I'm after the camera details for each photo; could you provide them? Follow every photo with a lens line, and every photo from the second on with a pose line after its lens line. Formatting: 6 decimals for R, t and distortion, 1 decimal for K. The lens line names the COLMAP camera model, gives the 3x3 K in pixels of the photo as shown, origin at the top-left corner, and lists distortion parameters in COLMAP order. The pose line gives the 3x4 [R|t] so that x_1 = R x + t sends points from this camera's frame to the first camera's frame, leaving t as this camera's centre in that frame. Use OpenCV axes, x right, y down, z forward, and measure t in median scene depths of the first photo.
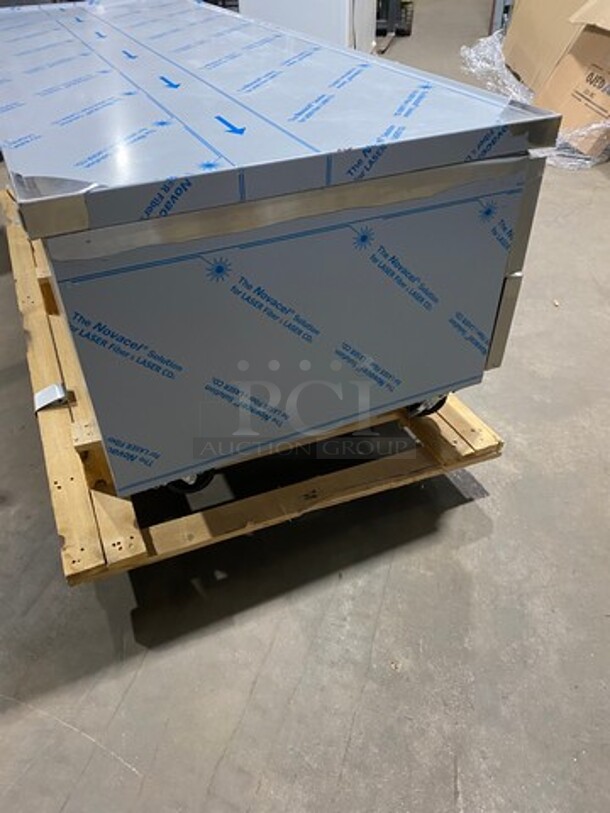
lens RADIAL K [[614.2, 0, 305.0], [0, 614.2, 406.5], [0, 0, 1]] dist [-0.000071, -0.000058]
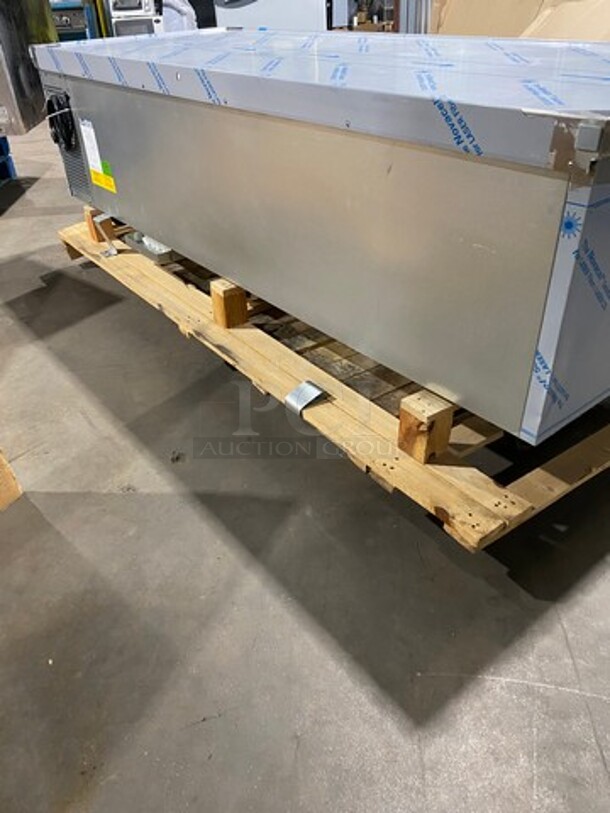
lens RADIAL K [[614.2, 0, 305.0], [0, 614.2, 406.5], [0, 0, 1]] dist [-0.000071, -0.000058]
pose [[0.968594, -0.140245, 0.205320, -0.758796], [0.156744, 0.985408, -0.066350, 0.080109], [-0.193019, 0.096449, 0.976443, 0.068614]]
